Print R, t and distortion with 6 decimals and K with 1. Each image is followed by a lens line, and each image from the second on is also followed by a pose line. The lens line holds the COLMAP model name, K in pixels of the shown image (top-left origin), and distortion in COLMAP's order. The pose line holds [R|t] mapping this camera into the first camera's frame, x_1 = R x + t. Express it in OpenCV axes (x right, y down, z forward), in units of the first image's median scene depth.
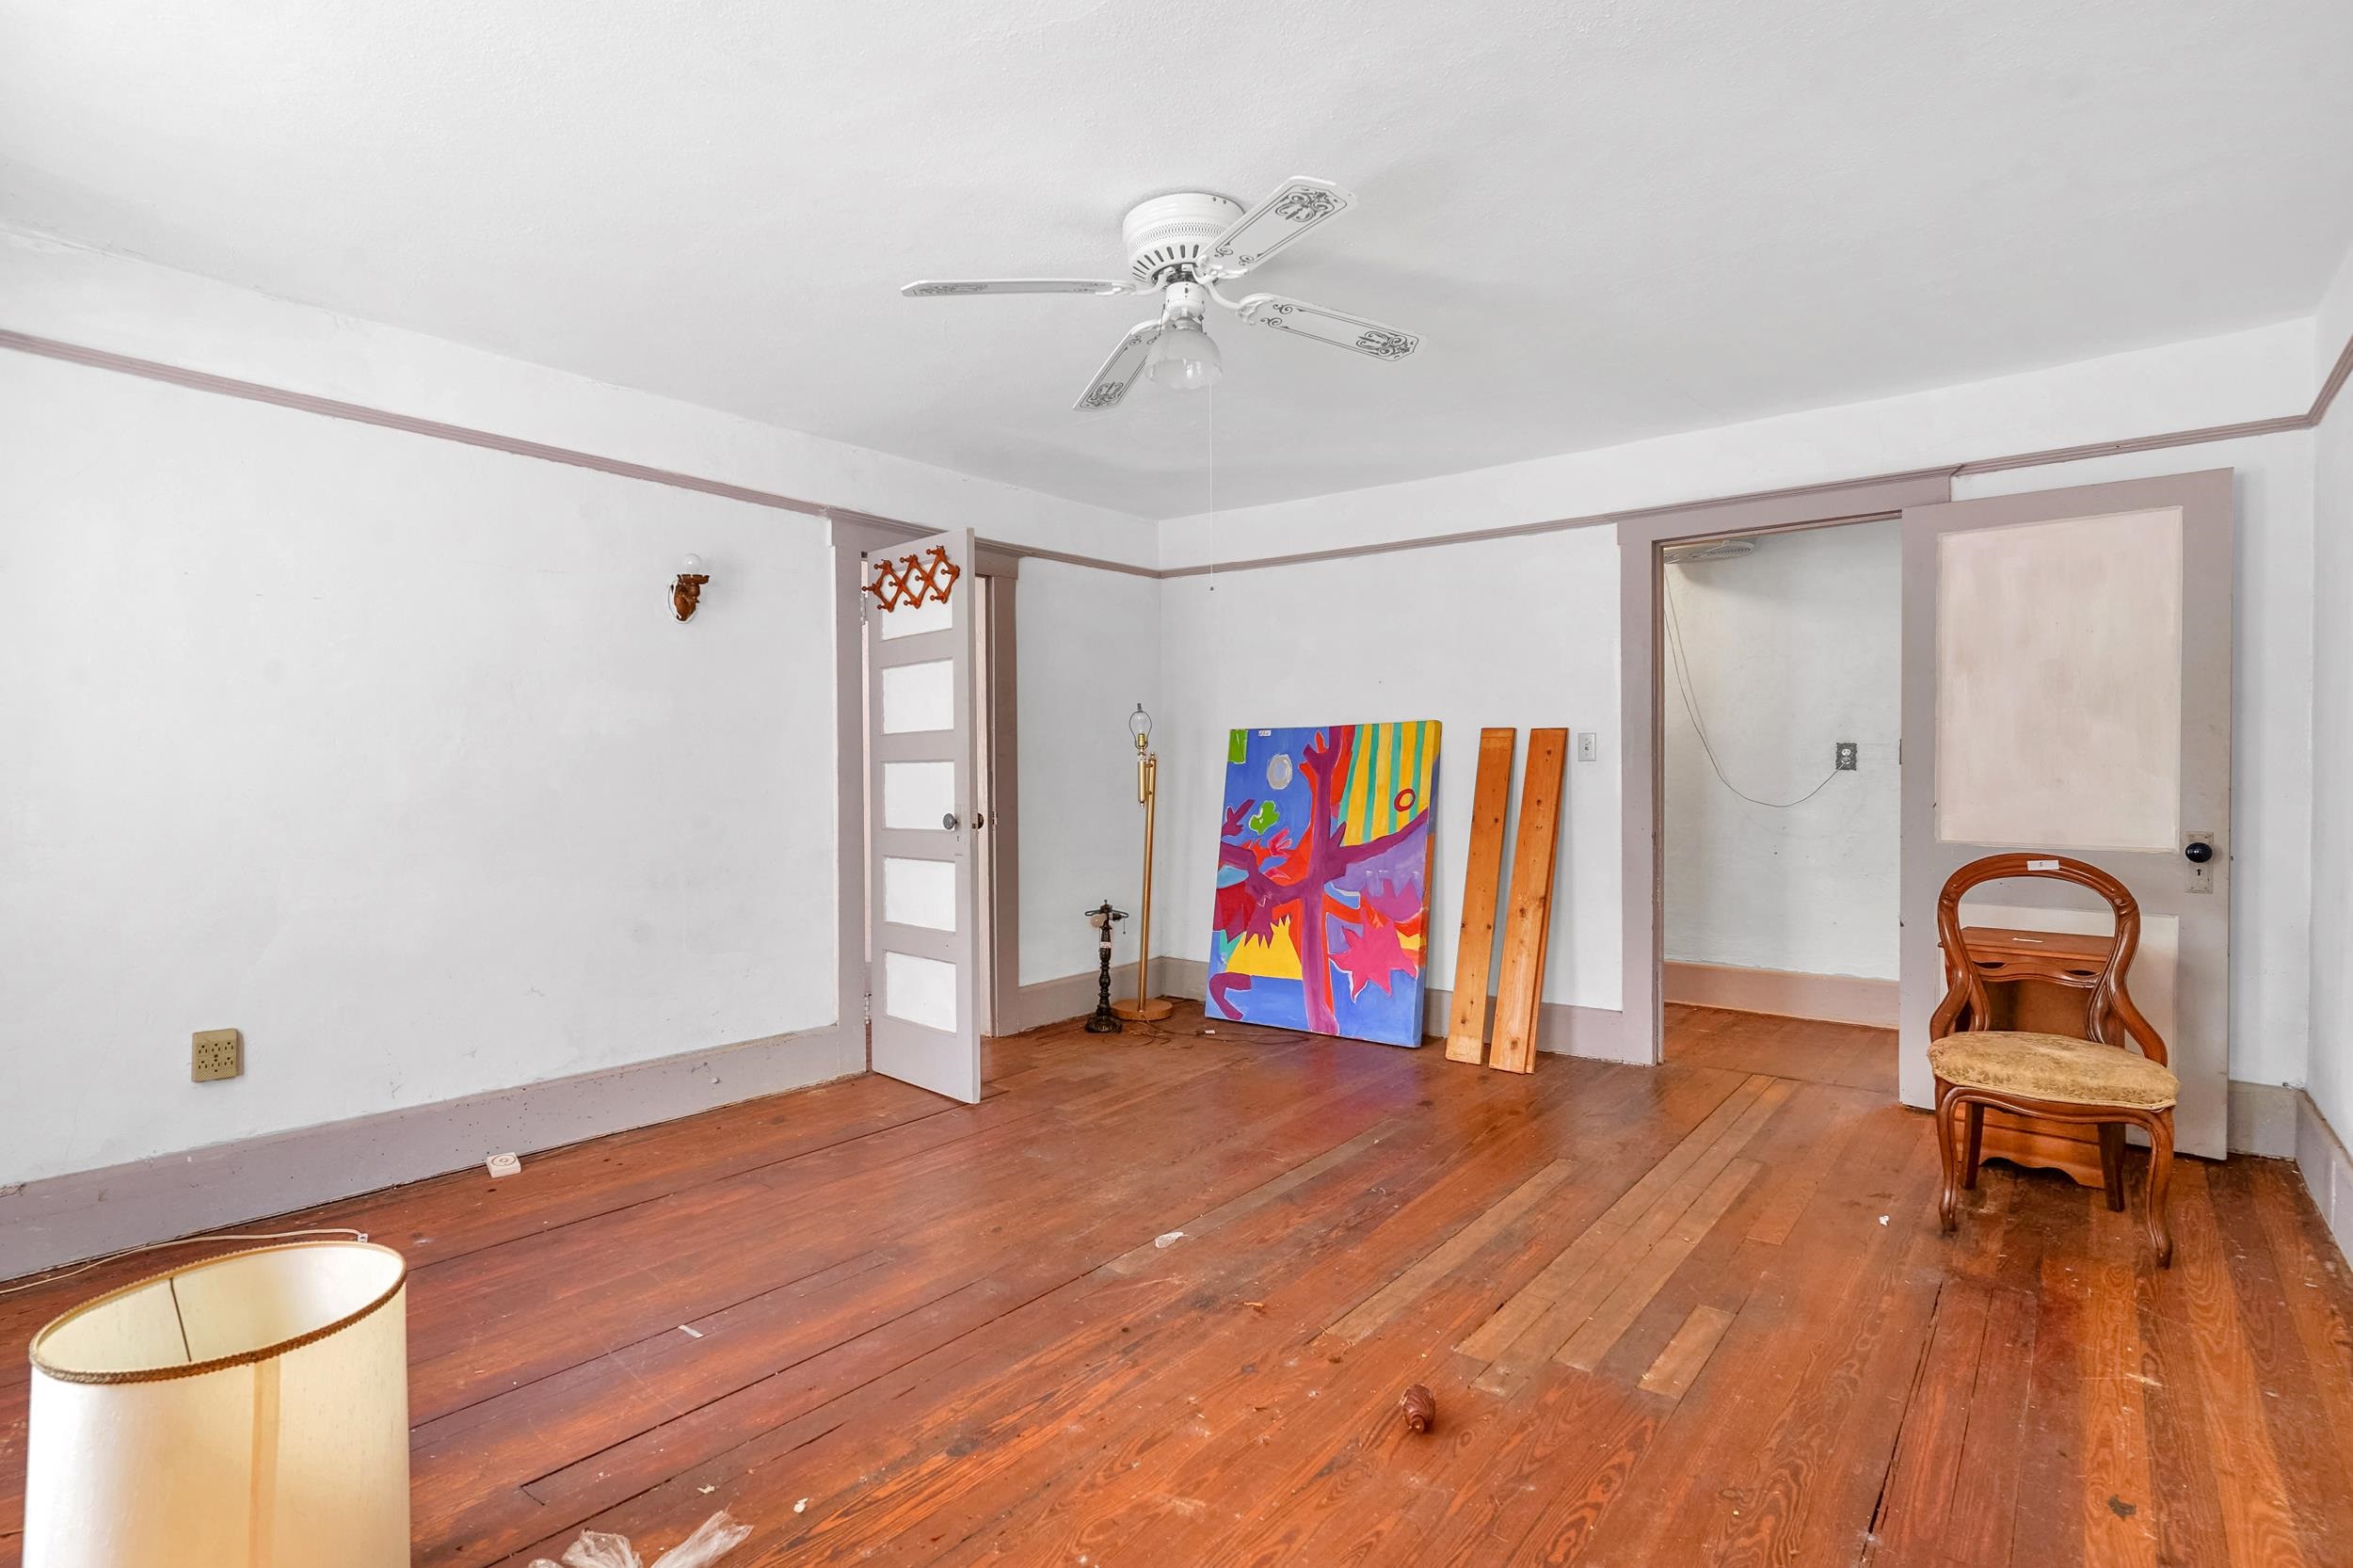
lens RADIAL K [[1140.9, 0, 1172.4], [0, 1140.9, 786.7], [0, 0, 1]] dist [-0.003795, 0.002778]
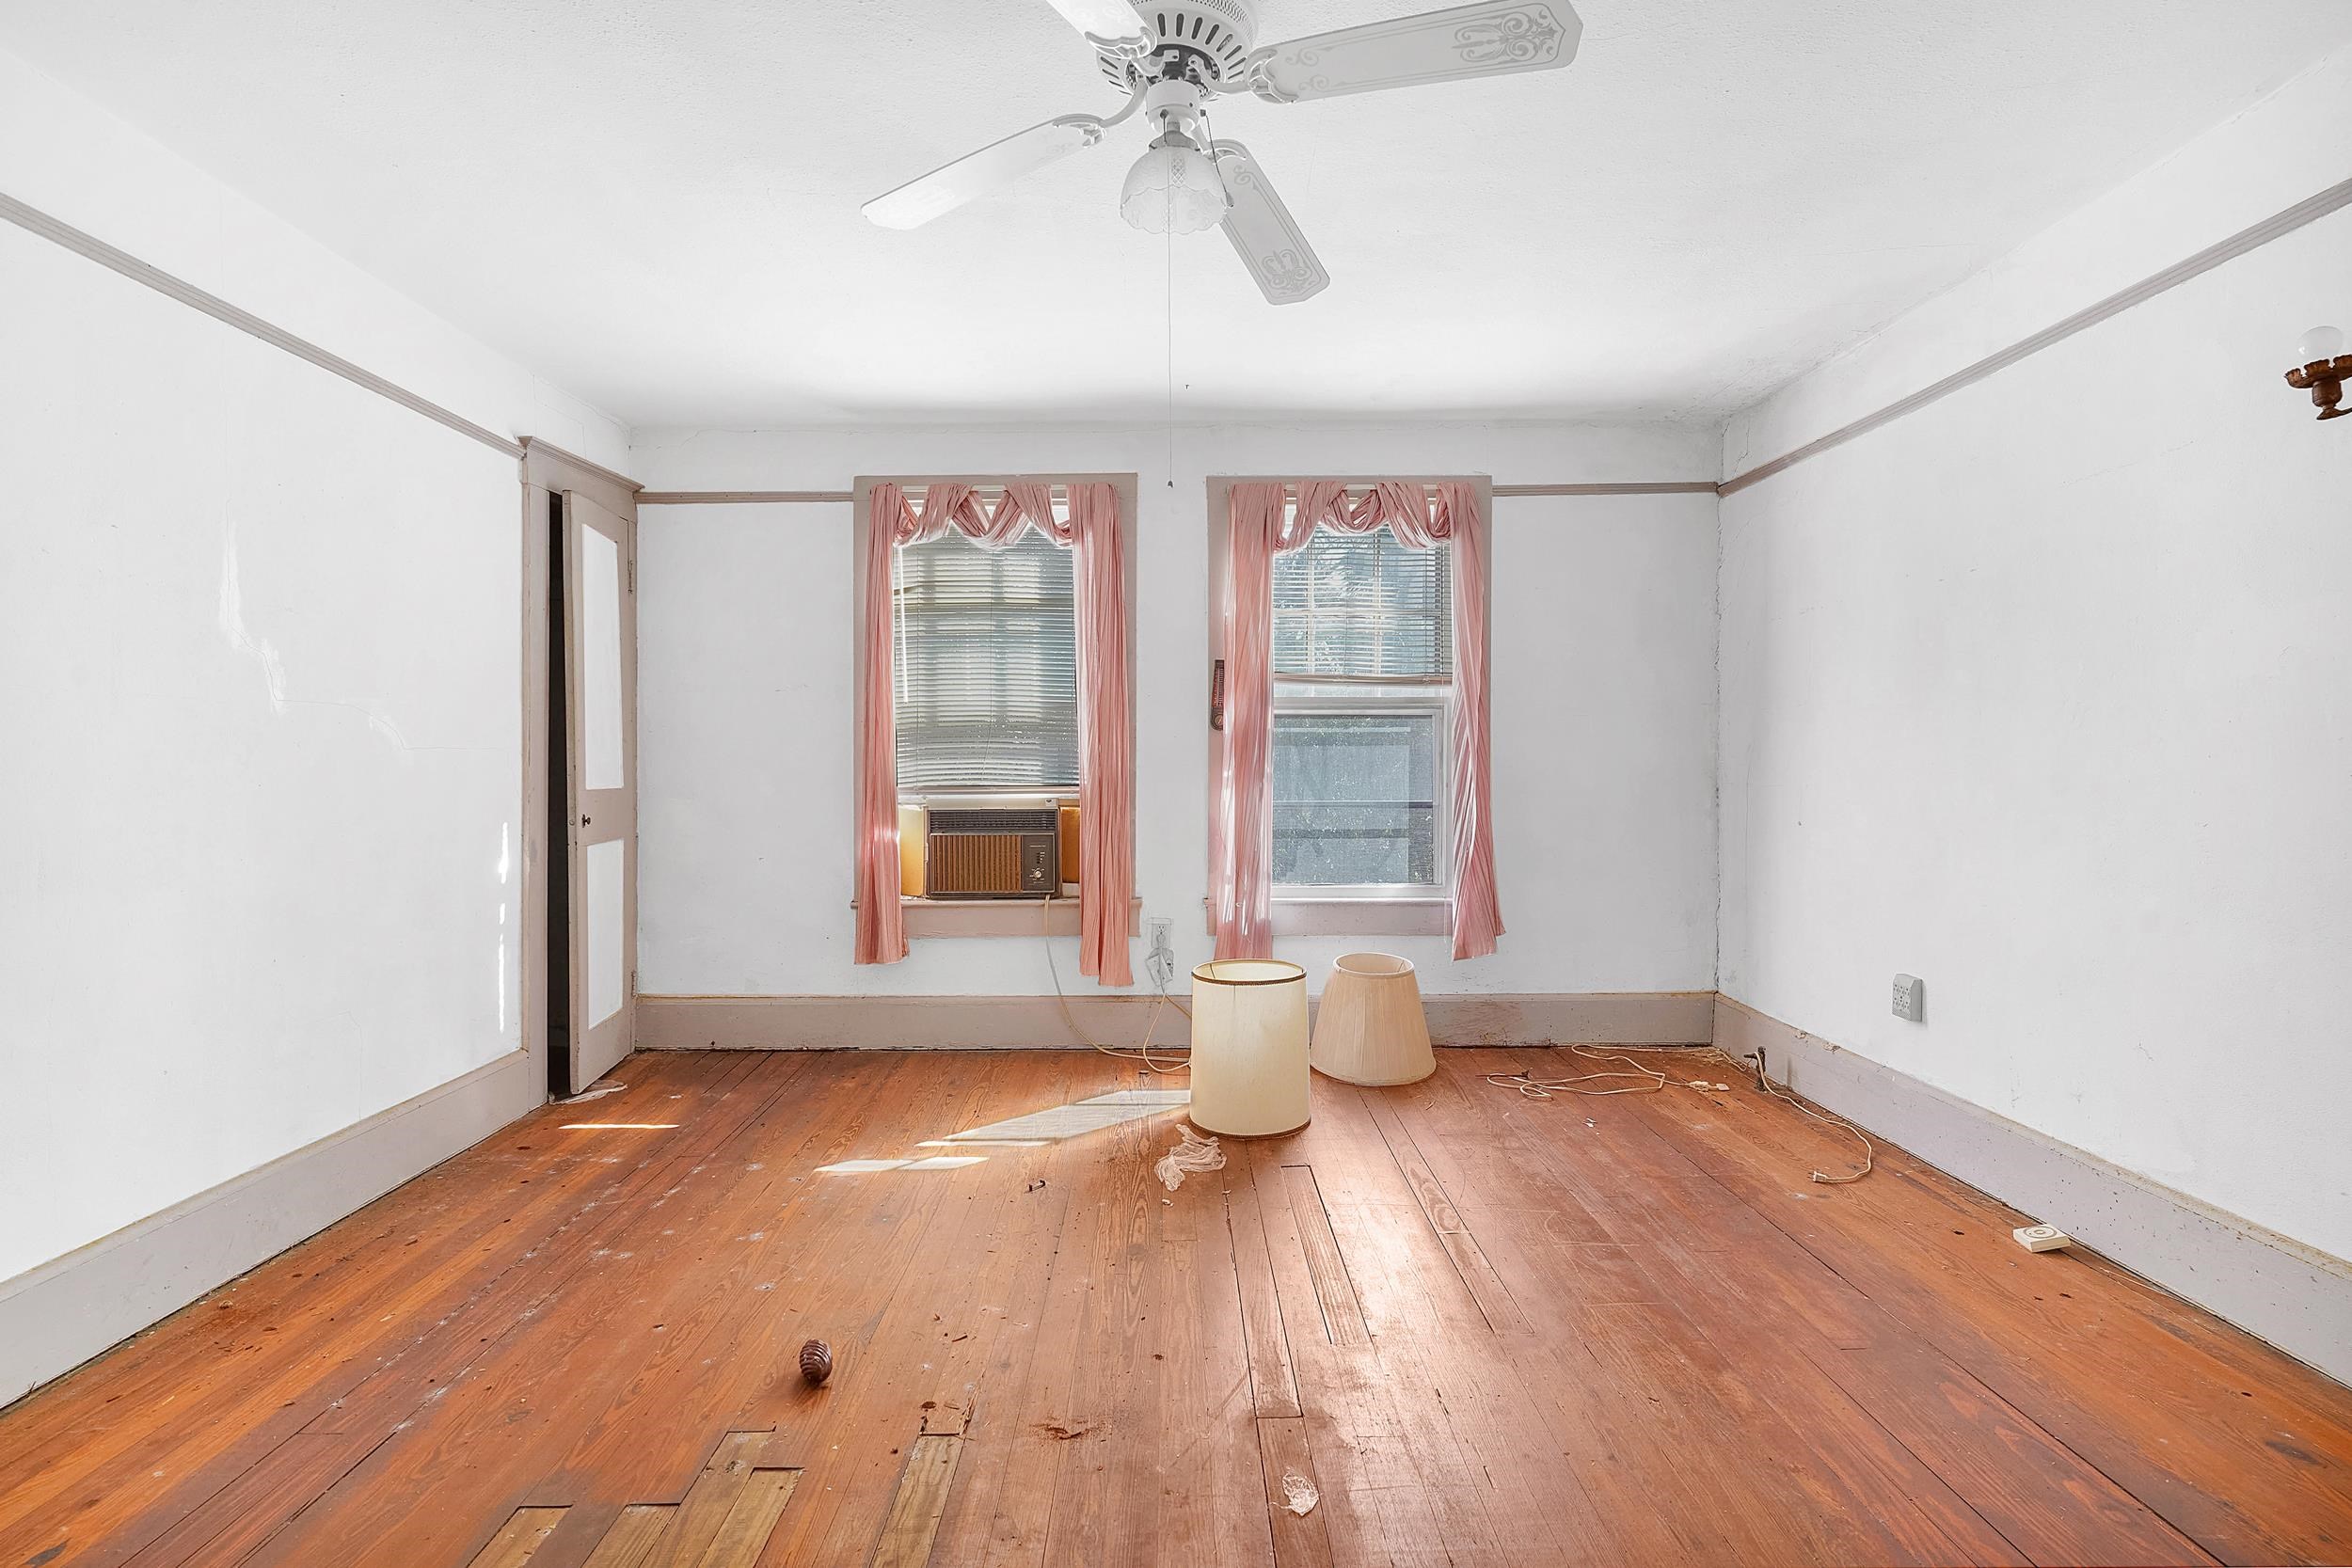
lens RADIAL K [[1140.3, 0, 1175.4], [0, 1140.3, 775.3], [0, 0, 1]] dist [-0.003795, 0.002778]
pose [[-0.777029, 0.015425, -0.629276, 0.426440], [0.006895, 0.999848, 0.015995, -0.006468], [0.629427, 0.008090, -0.777018, 1.410516]]
